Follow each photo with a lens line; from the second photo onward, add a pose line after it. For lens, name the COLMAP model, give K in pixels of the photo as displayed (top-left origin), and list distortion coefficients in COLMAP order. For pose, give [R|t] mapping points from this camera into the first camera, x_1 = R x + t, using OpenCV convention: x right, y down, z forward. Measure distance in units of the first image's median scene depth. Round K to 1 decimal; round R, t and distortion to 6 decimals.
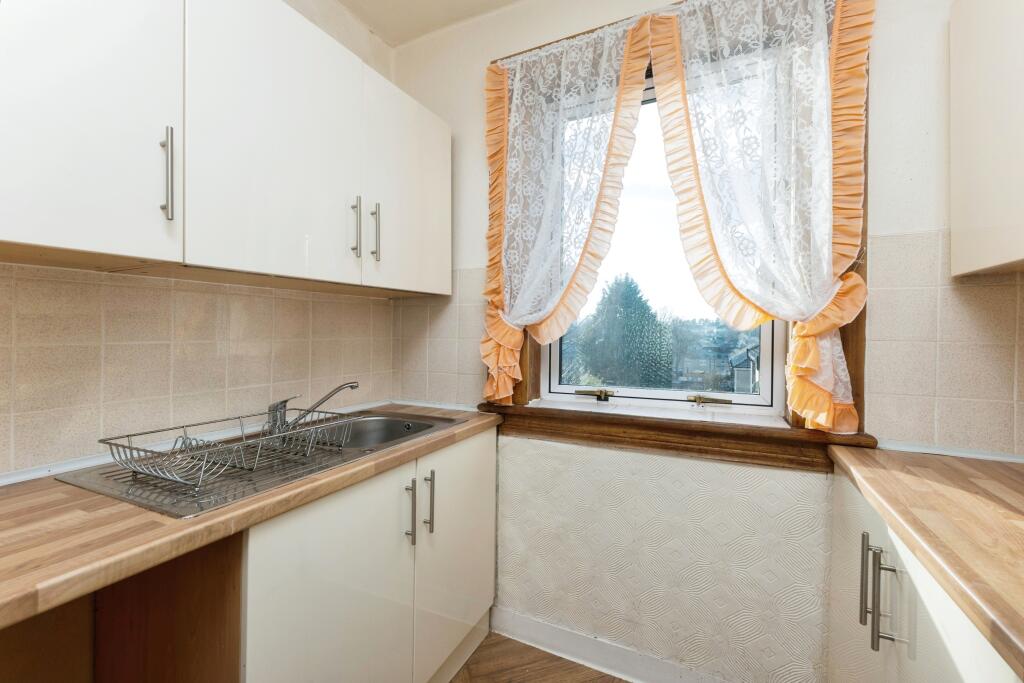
lens RADIAL K [[421.6, 0, 510.6], [0, 421.6, 334.5], [0, 0, 1]] dist [0.001271, 0.000188]
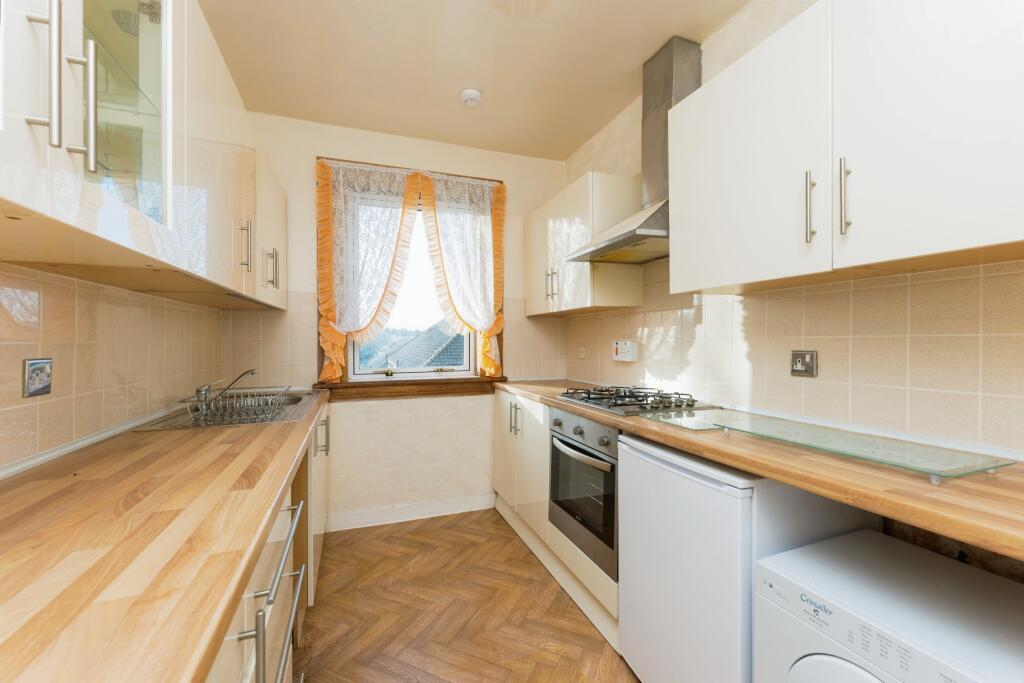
lens RADIAL K [[421.6, 0, 512.2], [0, 421.6, 340.3], [0, 0, 1]] dist [0.001271, 0.000188]
pose [[0.676620, -0.006895, 0.736300, -0.840920], [0.008816, 0.999960, 0.001263, 0.015412], [-0.736279, 0.005637, 0.676654, -0.640434]]
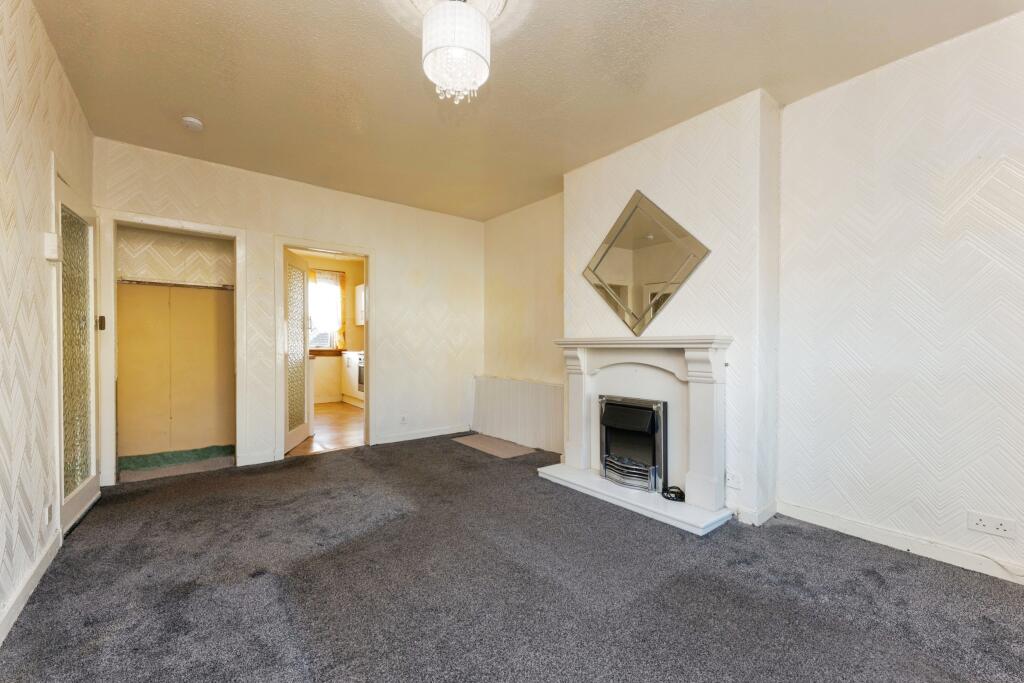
lens RADIAL K [[421.6, 0, 513.6], [0, 421.6, 342.5], [0, 0, 1]] dist [0.001271, 0.000188]
pose [[0.442359, -0.009508, 0.896788, -3.079683], [0.006924, 0.999950, 0.007186, 0.088893], [-0.896812, 0.003031, 0.442402, -3.345882]]
